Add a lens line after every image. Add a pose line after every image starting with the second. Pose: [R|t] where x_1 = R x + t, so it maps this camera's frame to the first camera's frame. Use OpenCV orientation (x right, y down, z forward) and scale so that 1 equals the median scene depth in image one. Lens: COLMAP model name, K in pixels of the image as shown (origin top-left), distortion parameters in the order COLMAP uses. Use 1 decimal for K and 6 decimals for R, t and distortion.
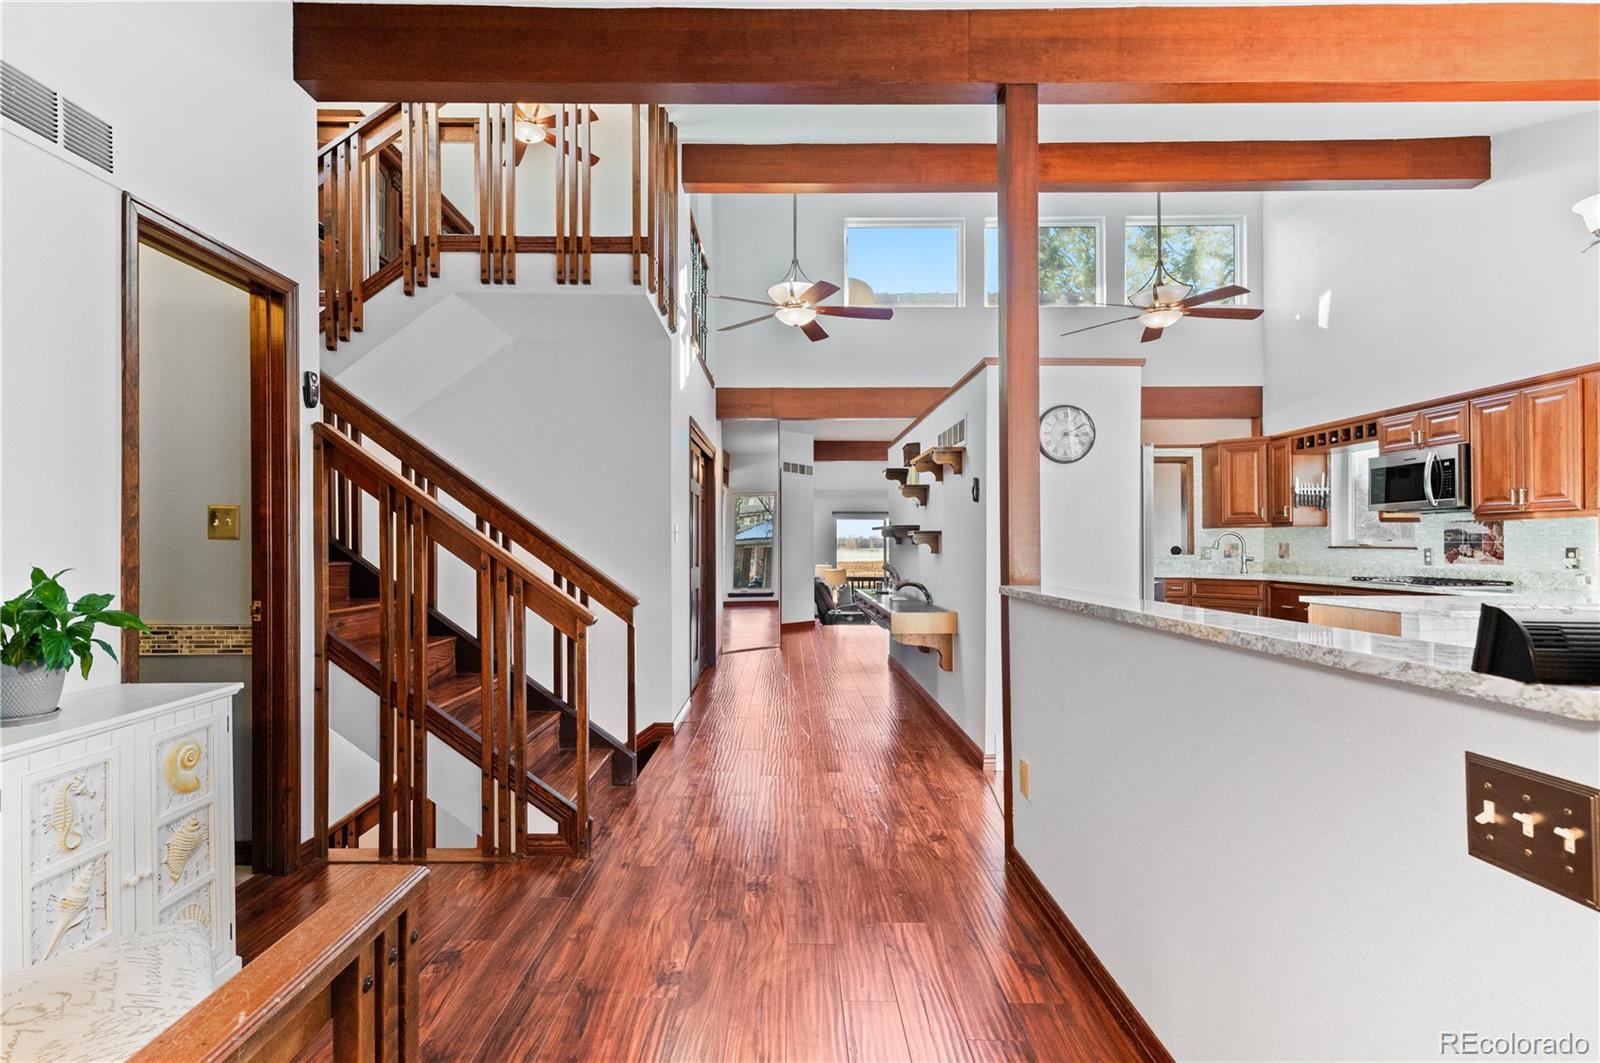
lens RADIAL K [[774.2, 0, 765.9], [0, 774.2, 545.8], [0, 0, 1]] dist [0.005413, 0.001171]
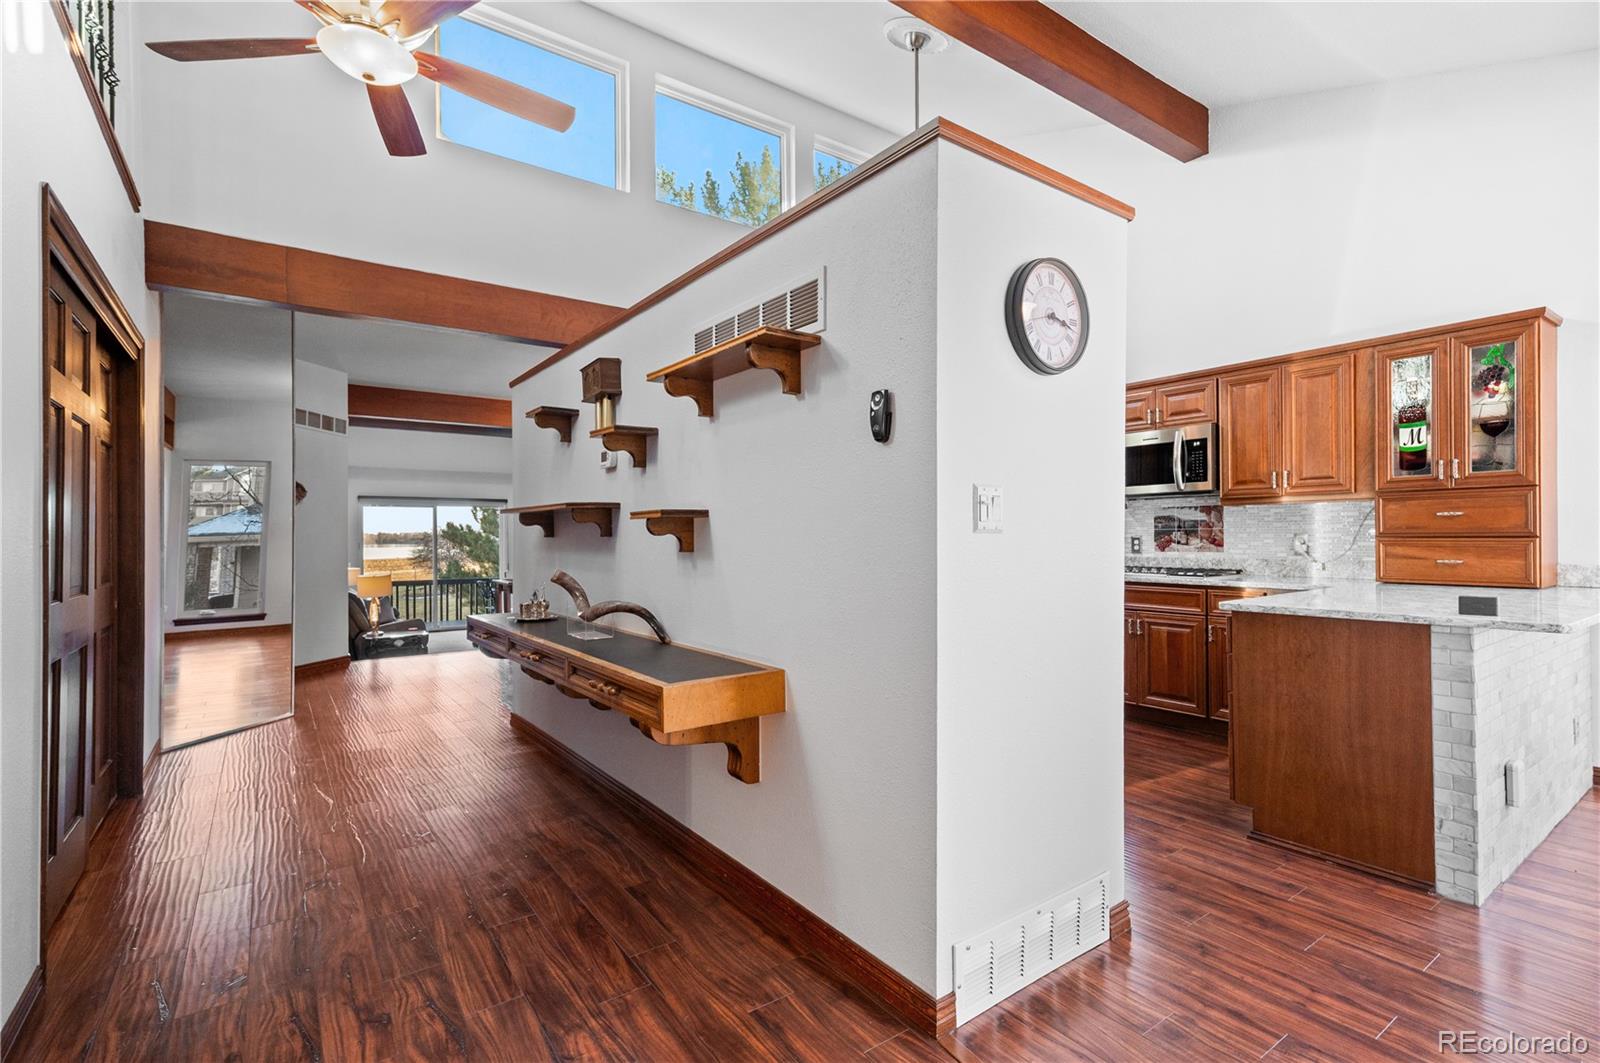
lens RADIAL K [[751.5, 0, 806.6], [0, 751.5, 527.7], [0, 0, 1]] dist [0.019334, 0.000078]
pose [[0.797324, -0.000744, 0.603552, -0.036344], [0.010207, 0.999873, -0.012251, 0.000310], [-0.603466, 0.015928, 0.797230, 0.597435]]
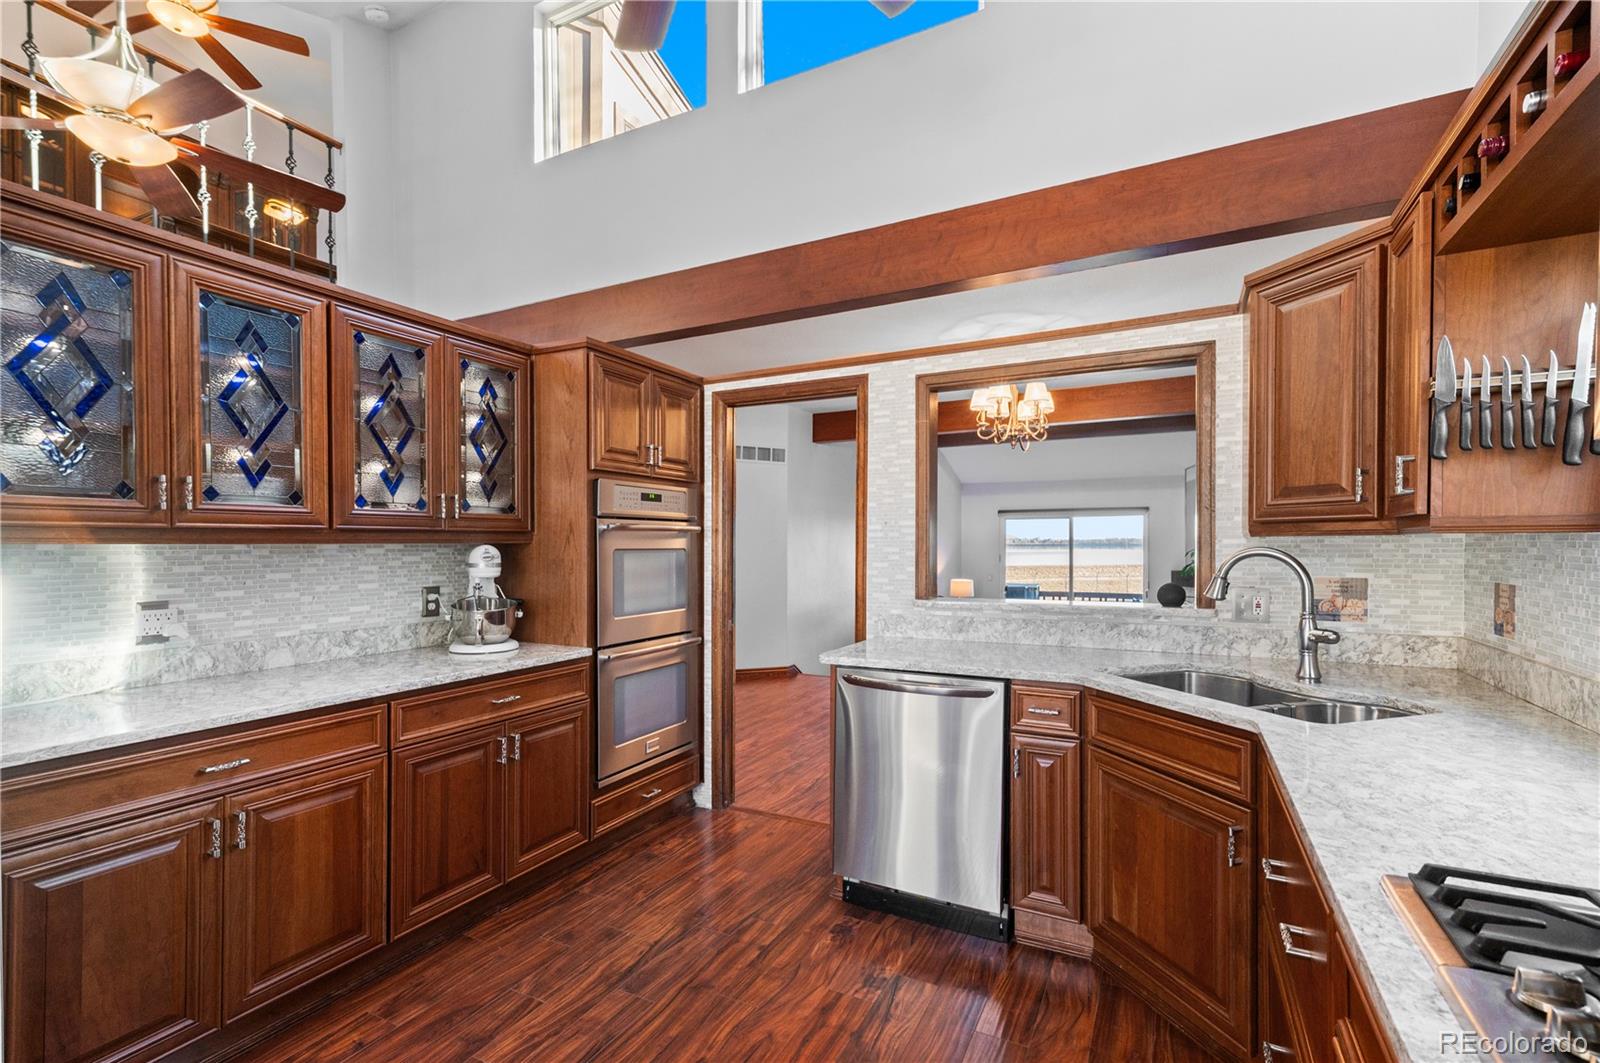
lens RADIAL K [[715.1, 0, 806.9], [0, 715.1, 554.5], [0, 0, 1]] dist [0.018254, 0.000450]
pose [[0.895877, -0.000233, -0.444301, 0.835810], [0.005737, 0.999923, 0.011045, -0.029742], [0.444264, -0.012444, 0.895809, 0.960569]]
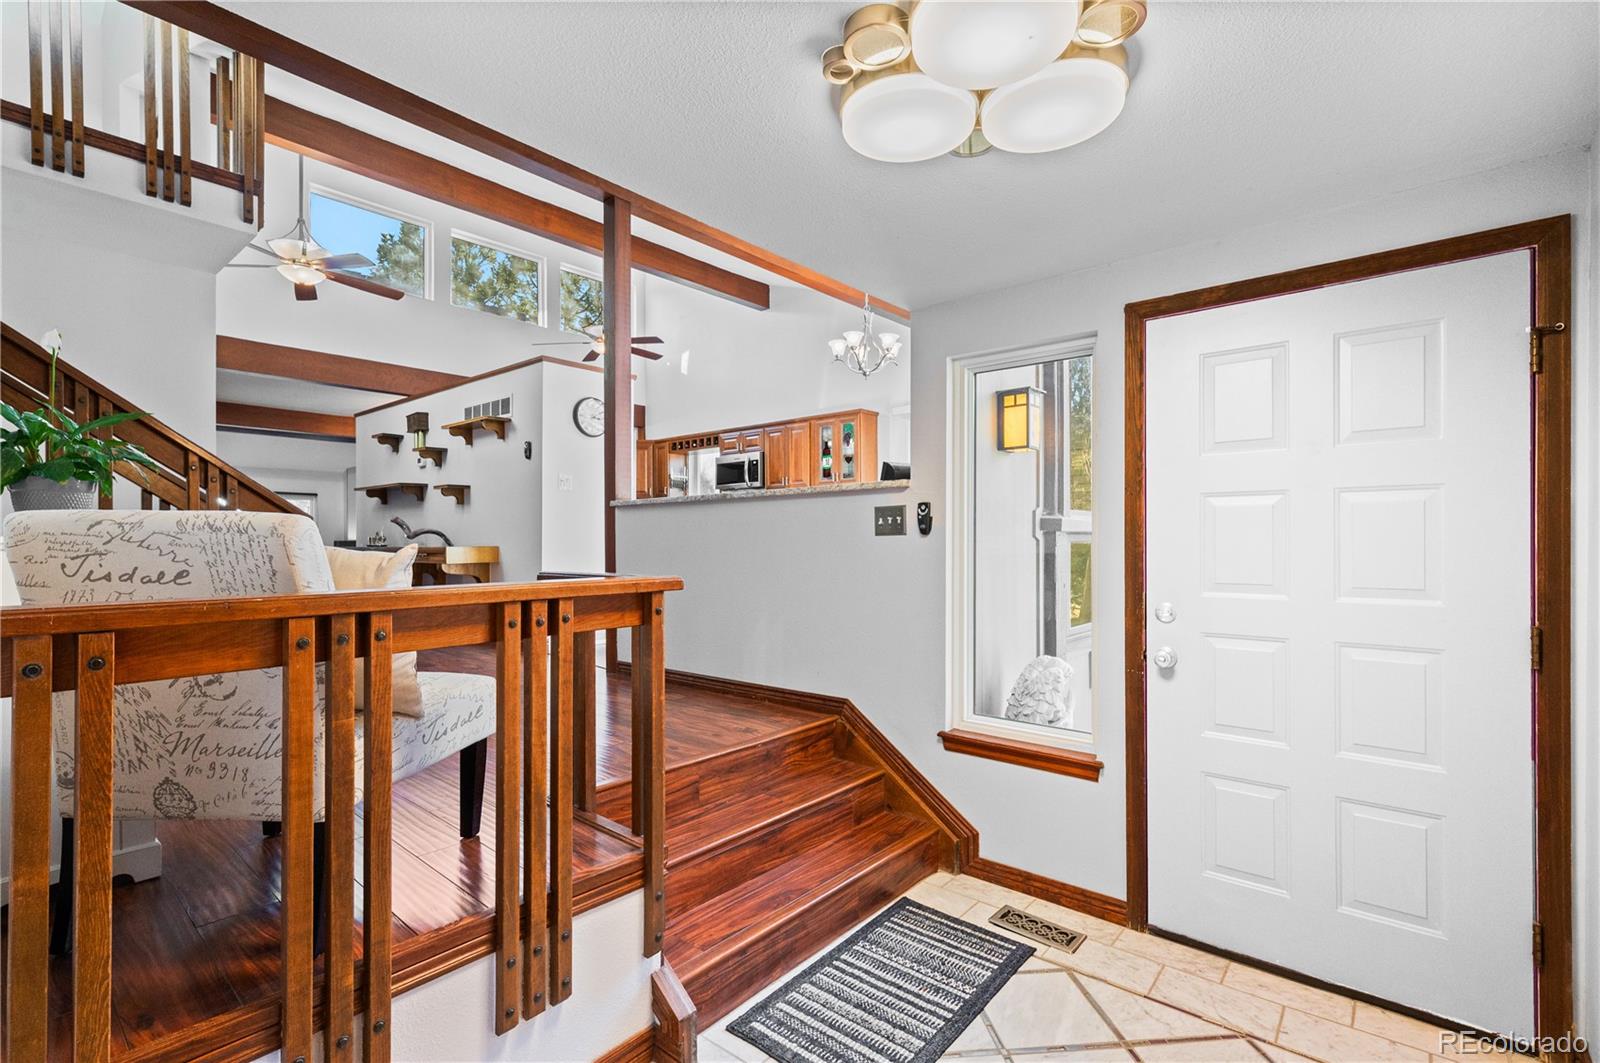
lens RADIAL K [[747.2, 0, 809.2], [0, 747.2, 535.4], [0, 0, 1]] dist [0.002271, 0.000382]
pose [[0.633745, 0.003316, 0.773535, -0.385085], [0.008347, 0.999903, -0.011125, 0.085640], [-0.773497, 0.013507, 0.633656, -0.185522]]
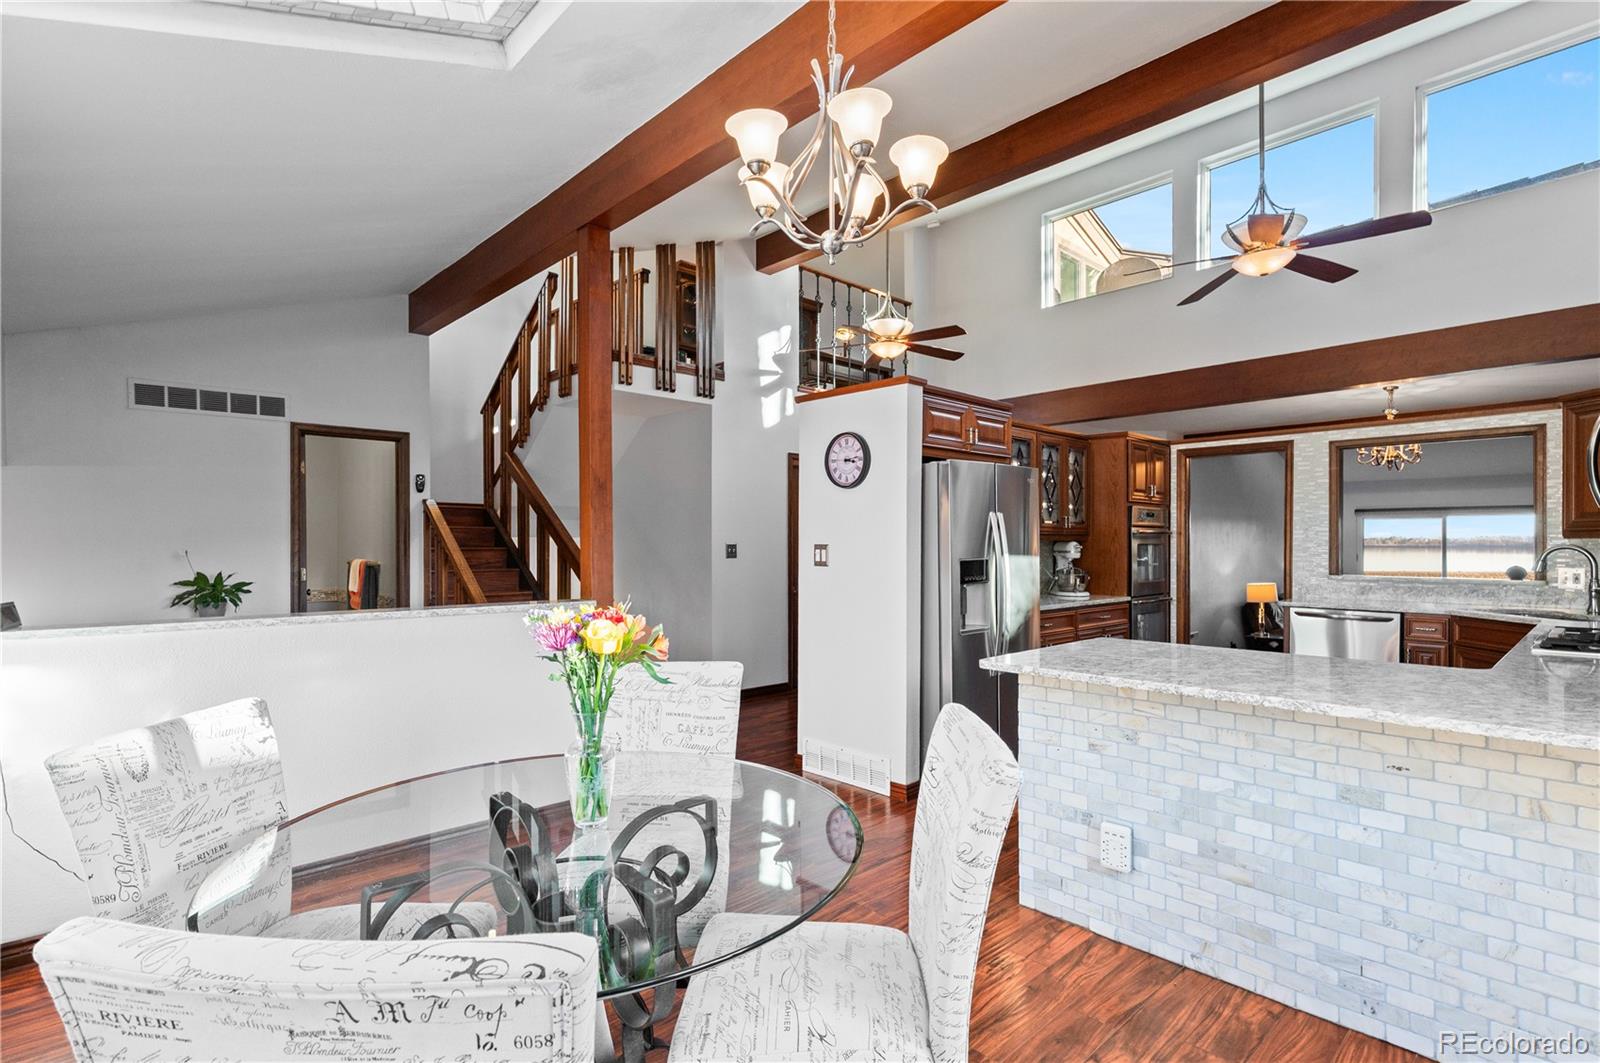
lens RADIAL K [[771.5, 0, 801.0], [0, 771.5, 542.0], [0, 0, 1]] dist [0.003485, 0.000431]
pose [[0.693197, -0.003287, -0.720740, 0.923098], [-0.000139, 0.999989, -0.004695, -0.025979], [0.720748, 0.003355, 0.693189, 0.207041]]
